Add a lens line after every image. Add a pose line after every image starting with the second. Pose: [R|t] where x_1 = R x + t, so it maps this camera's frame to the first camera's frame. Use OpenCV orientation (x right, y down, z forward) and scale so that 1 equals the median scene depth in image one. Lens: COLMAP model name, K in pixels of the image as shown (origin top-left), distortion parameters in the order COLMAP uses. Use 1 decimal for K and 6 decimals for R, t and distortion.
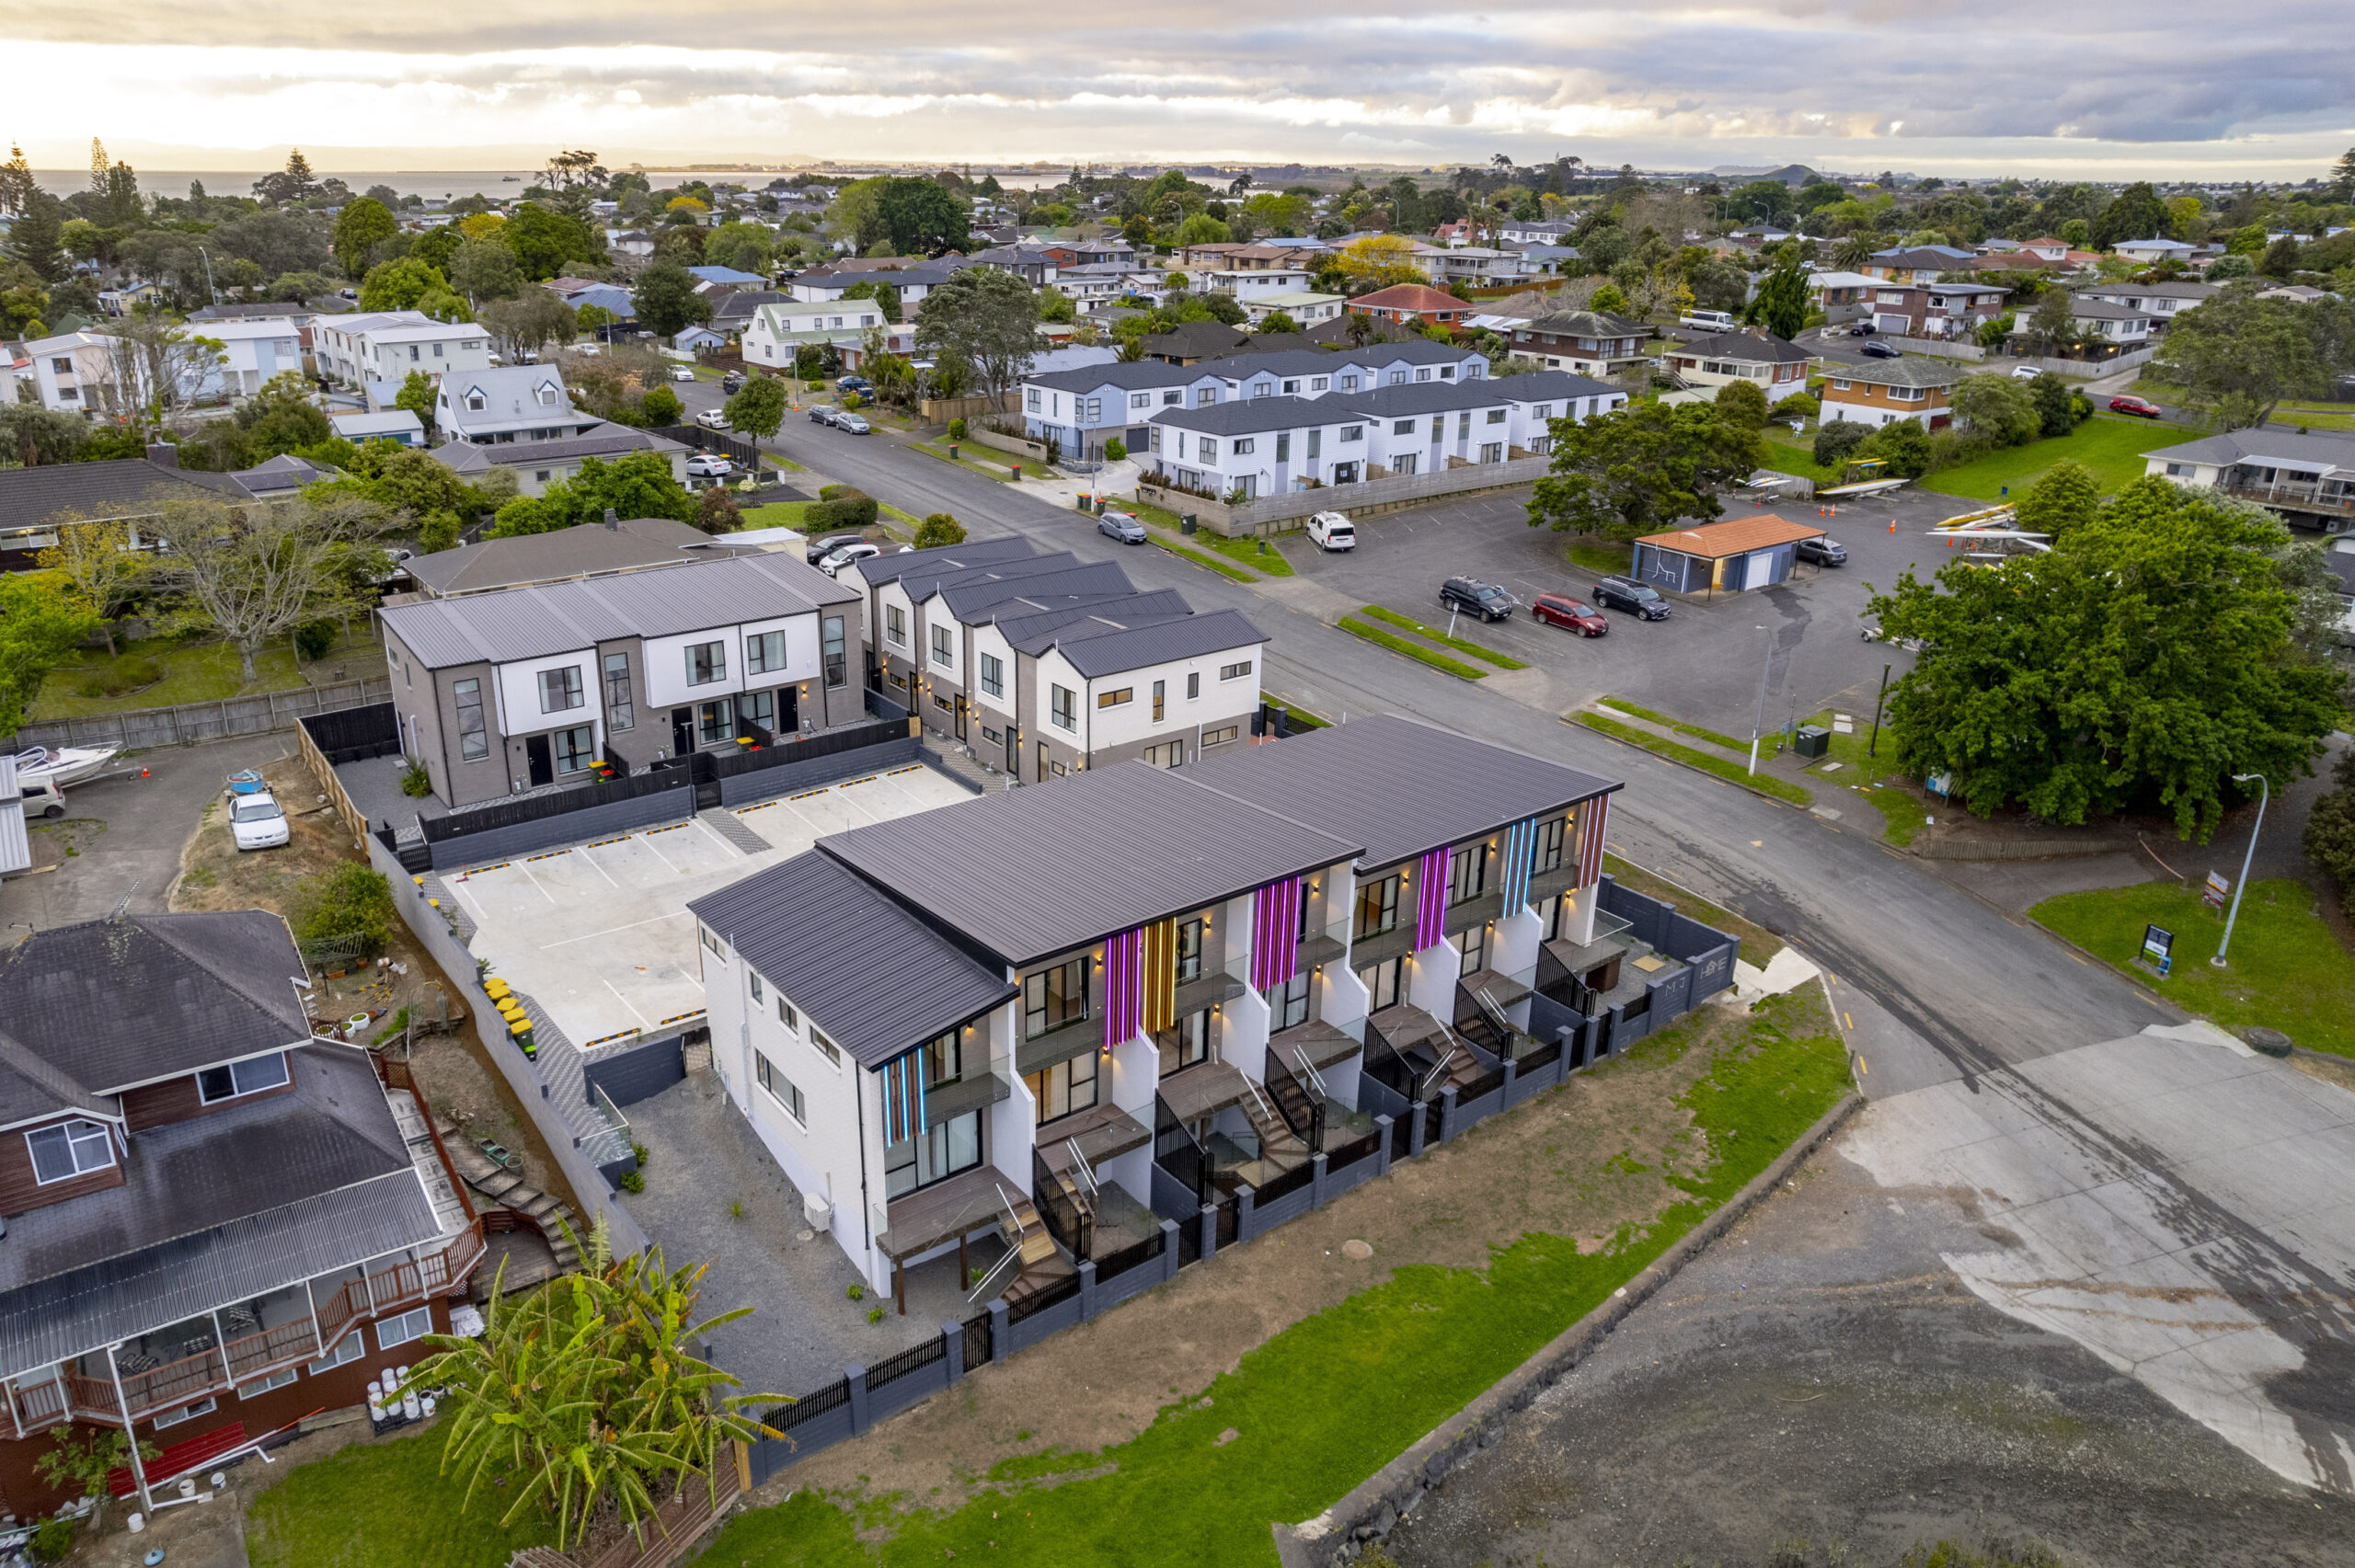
lens RADIAL K [[1562.4, 0, 1177.5], [0, 1562.4, 784.0], [0, 0, 1]] dist [-0.073590, 0.053970]
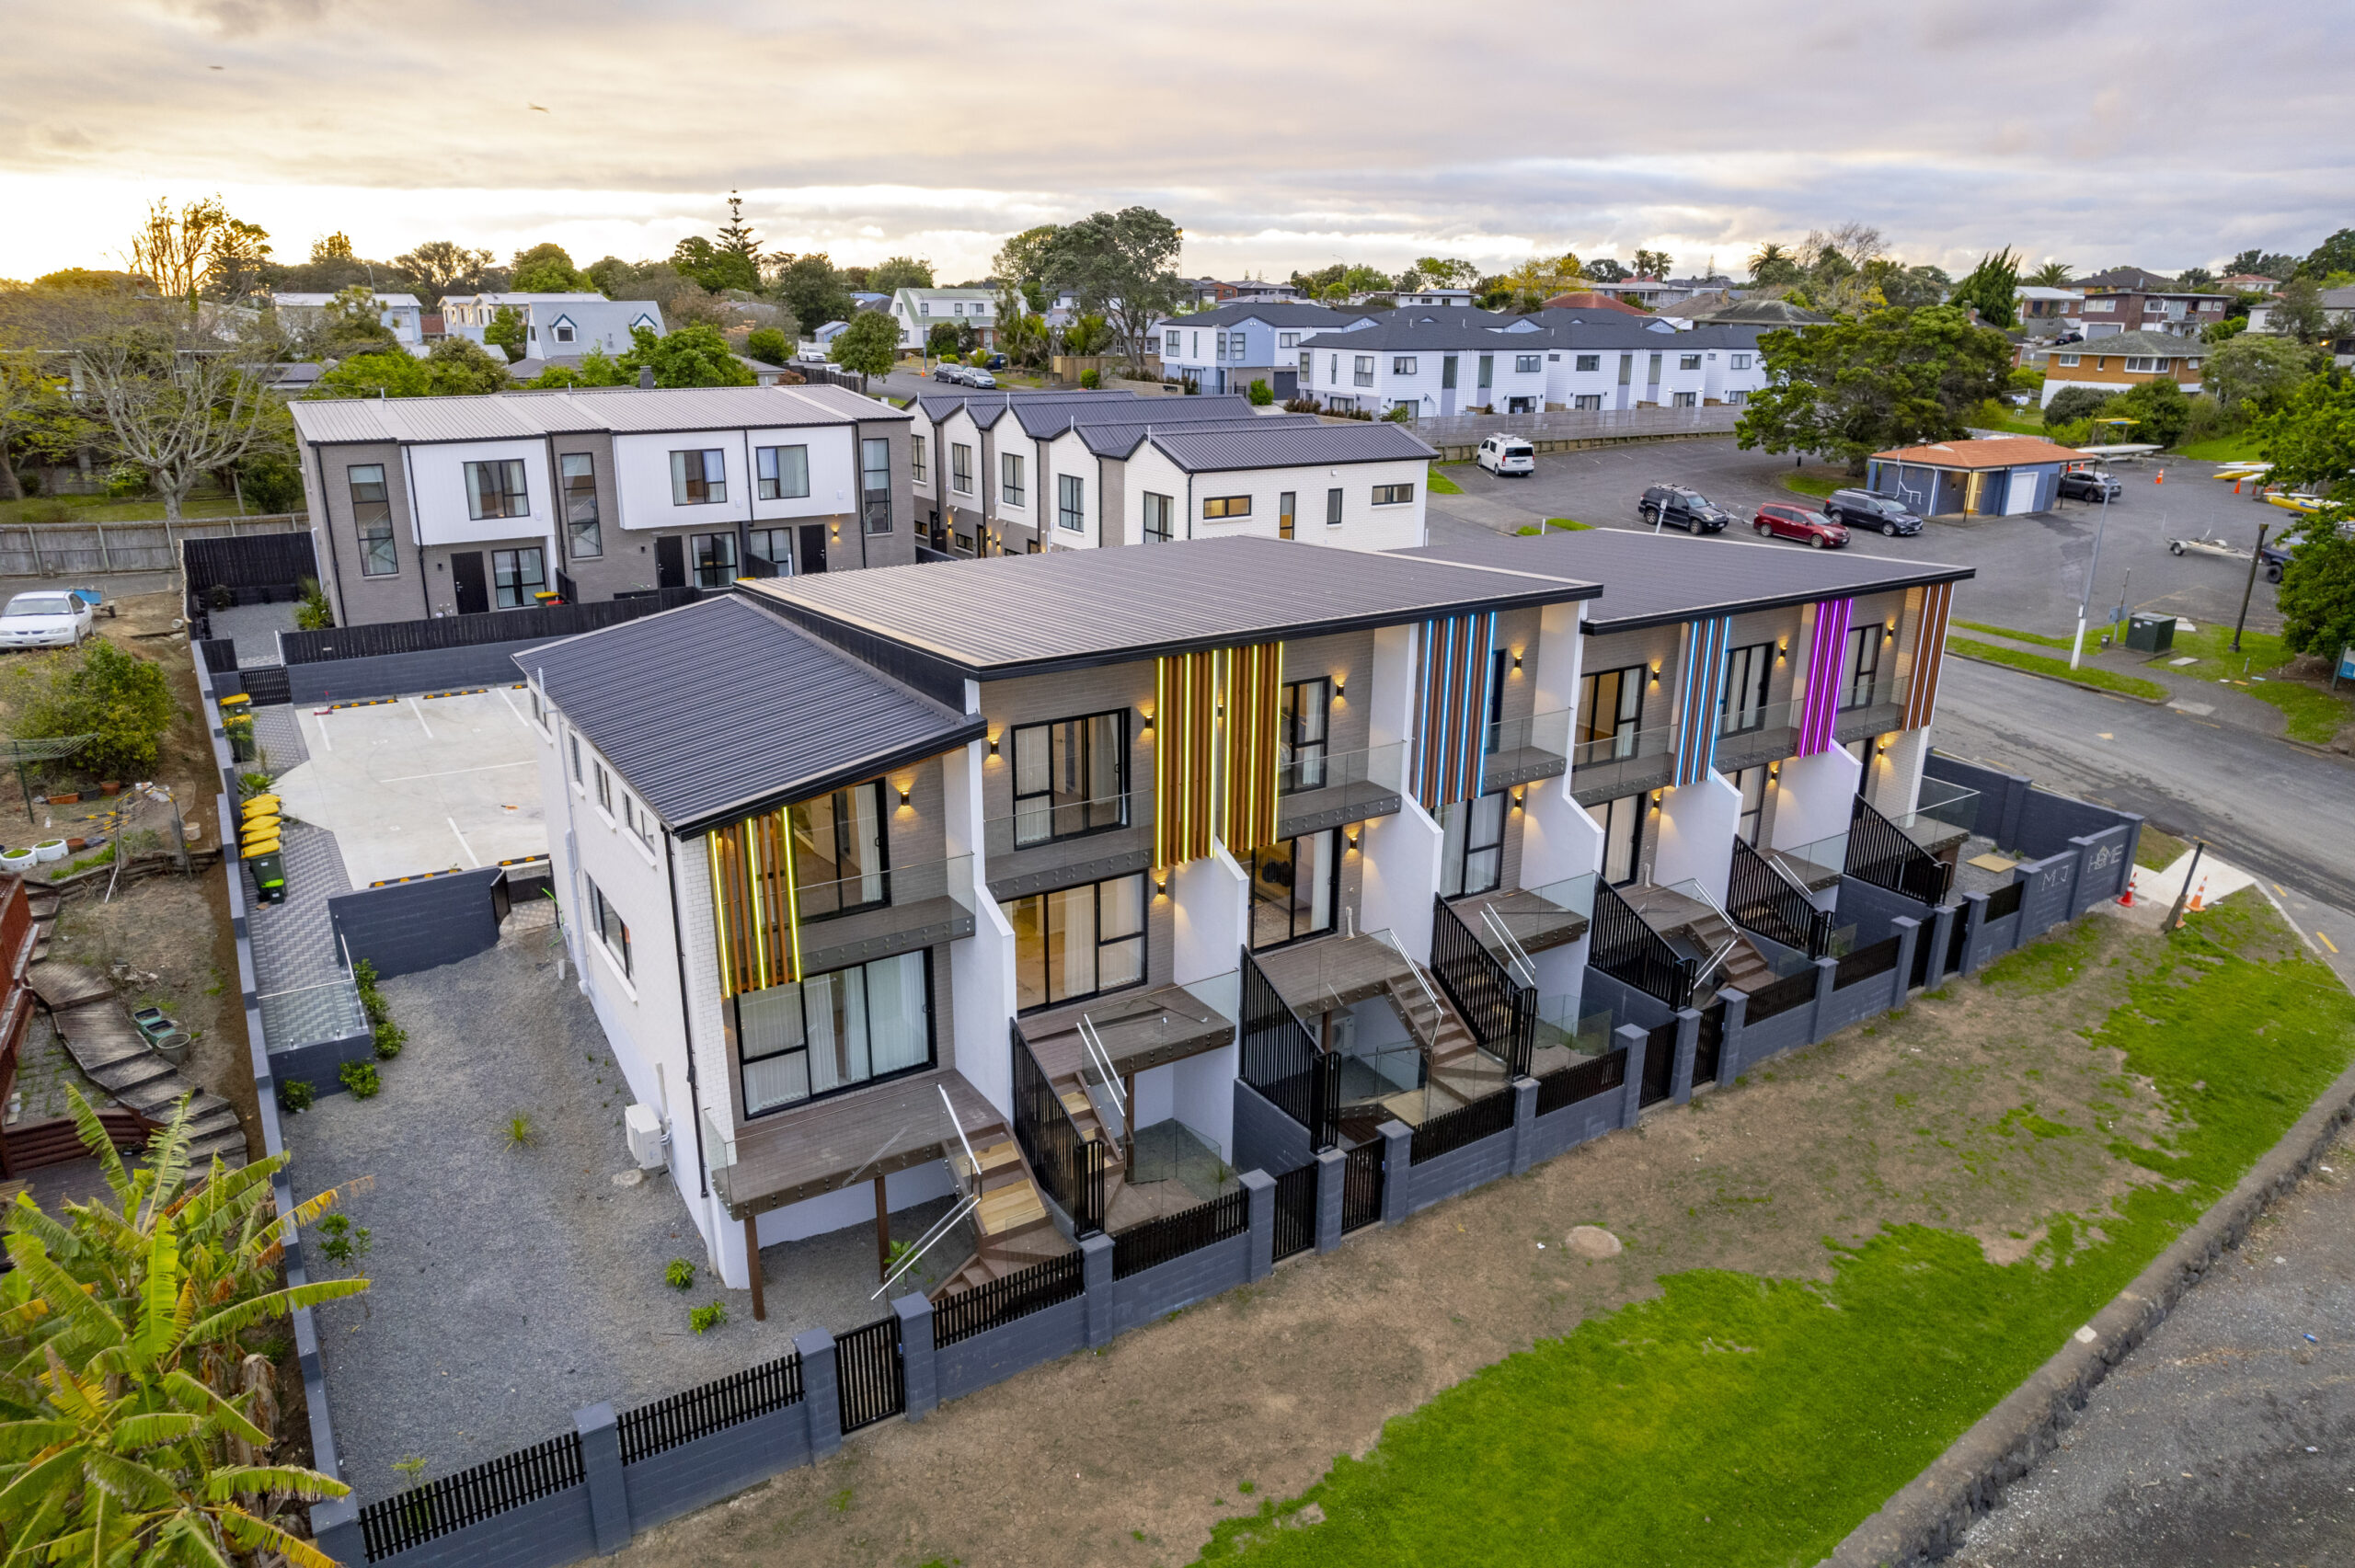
lens RADIAL K [[1550.0, 0, 1226.2], [0, 1550.0, 787.1], [0, 0, 1]] dist [-0.101999, 0.104210]
pose [[0.997459, 0.016794, -0.069232, 0.016080], [-0.019374, 0.999136, -0.036759, 0.136655], [0.068555, 0.038007, 0.996923, 0.371946]]
